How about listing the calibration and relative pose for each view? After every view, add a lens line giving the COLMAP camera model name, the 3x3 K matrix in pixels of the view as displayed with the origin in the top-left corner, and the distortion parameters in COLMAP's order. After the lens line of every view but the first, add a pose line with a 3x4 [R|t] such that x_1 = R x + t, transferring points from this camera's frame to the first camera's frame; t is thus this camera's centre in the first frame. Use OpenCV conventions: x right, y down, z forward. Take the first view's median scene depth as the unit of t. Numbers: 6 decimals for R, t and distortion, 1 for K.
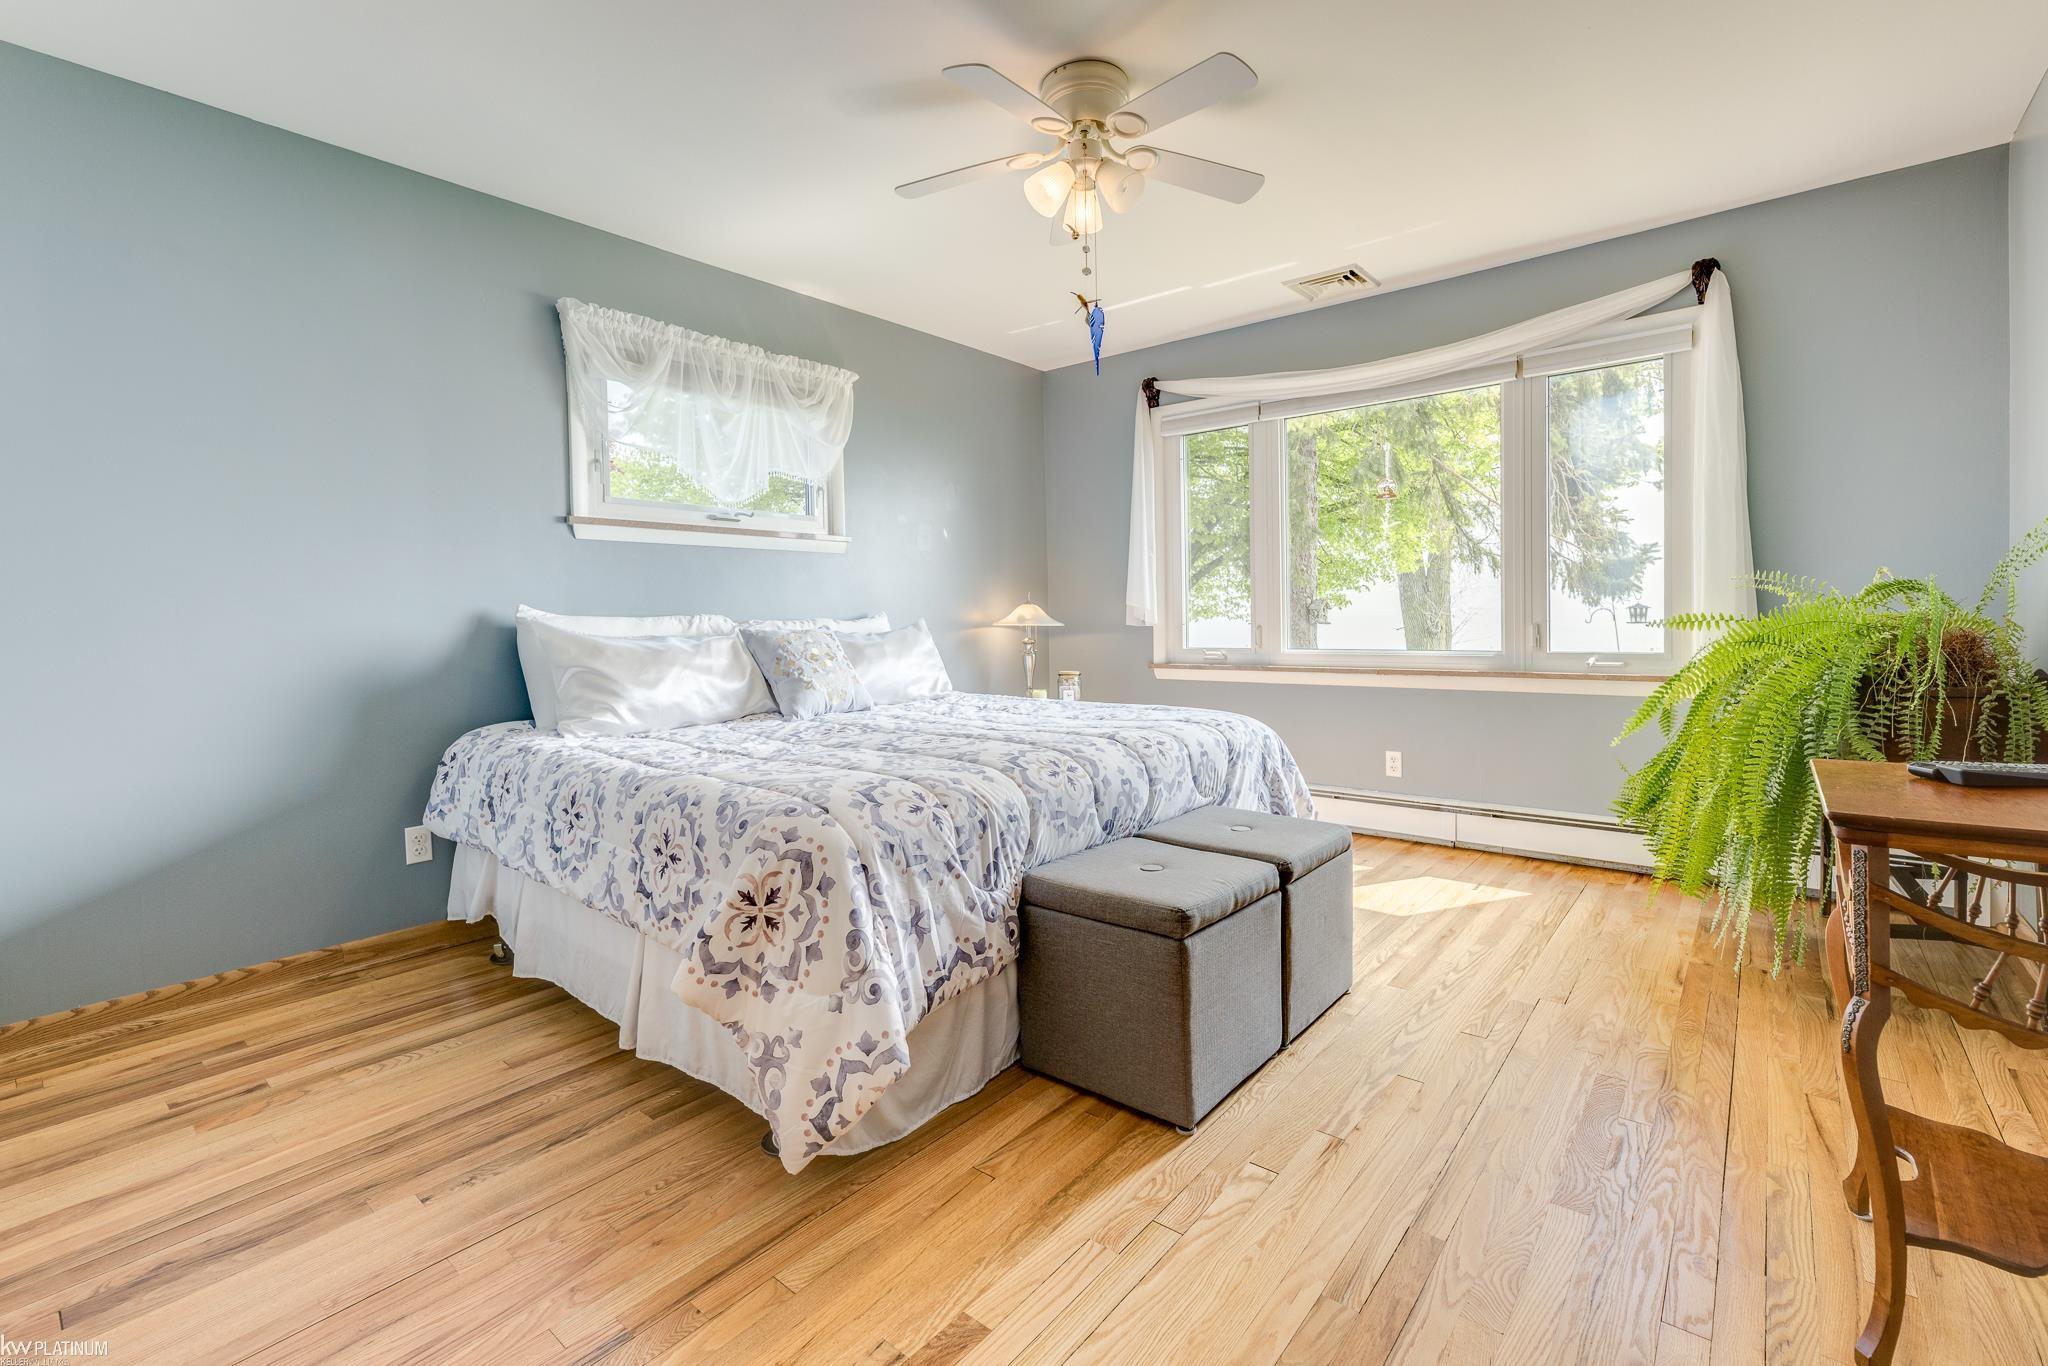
lens RADIAL K [[891.5, 0, 1023.7], [0, 891.5, 669.2], [0, 0, 1]] dist [-0.002361, -0.000075]
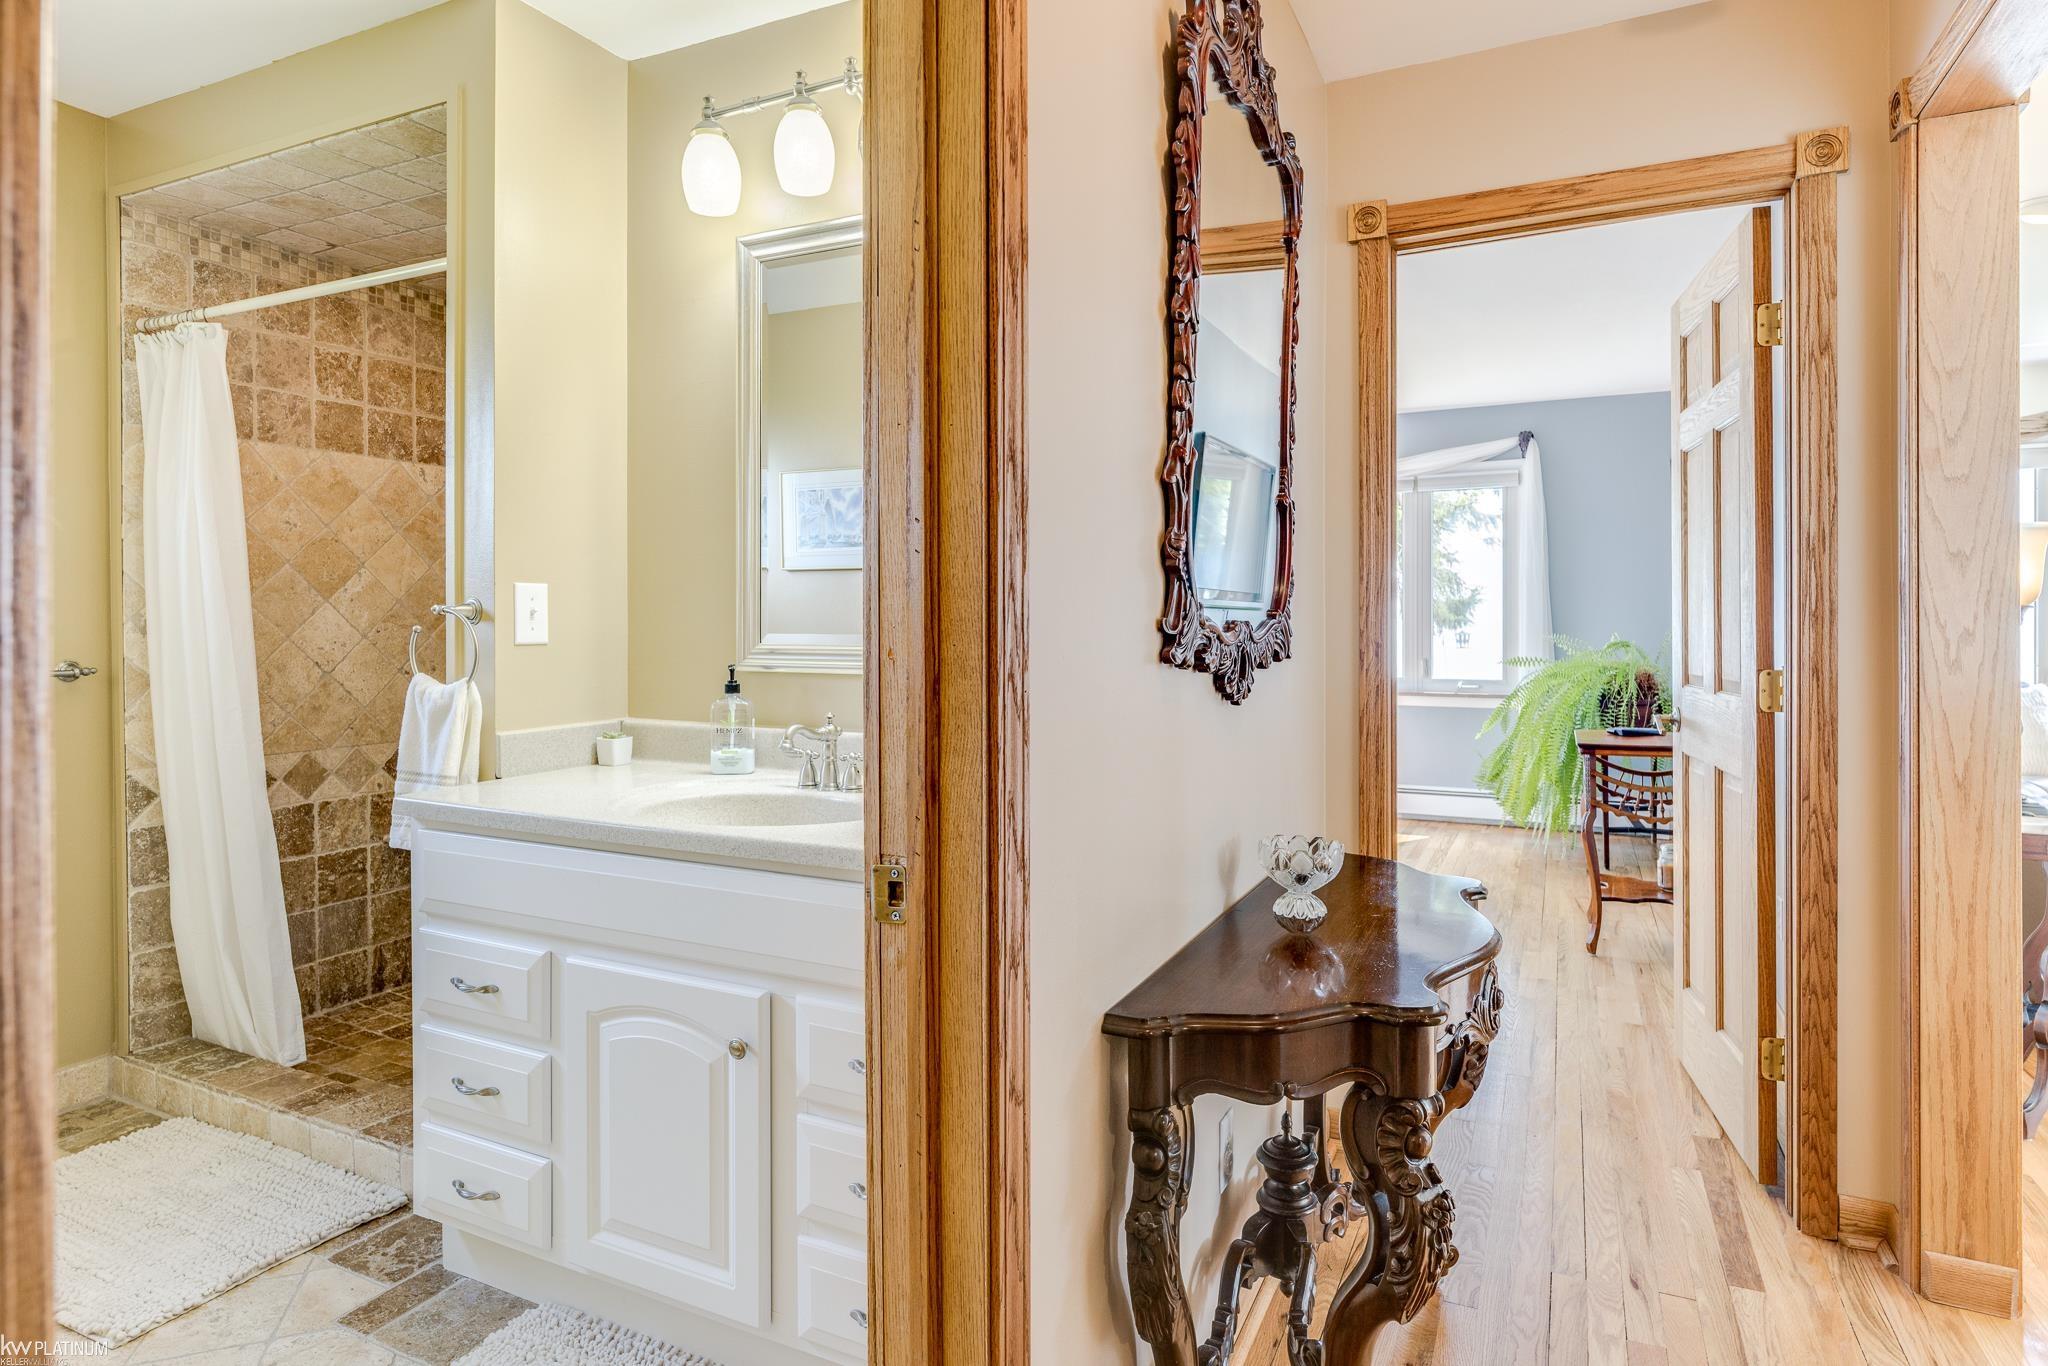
lens RADIAL K [[1102.8, 0, 1024.3], [0, 1102.8, 687.1], [0, 0, 1]] dist [0.001843, 0.000081]
pose [[0.971287, 0.000063, 0.237911, -0.638178], [0.000443, 0.999998, -0.002074, -0.002474], [-0.237911, 0.002120, 0.971285, -0.778169]]
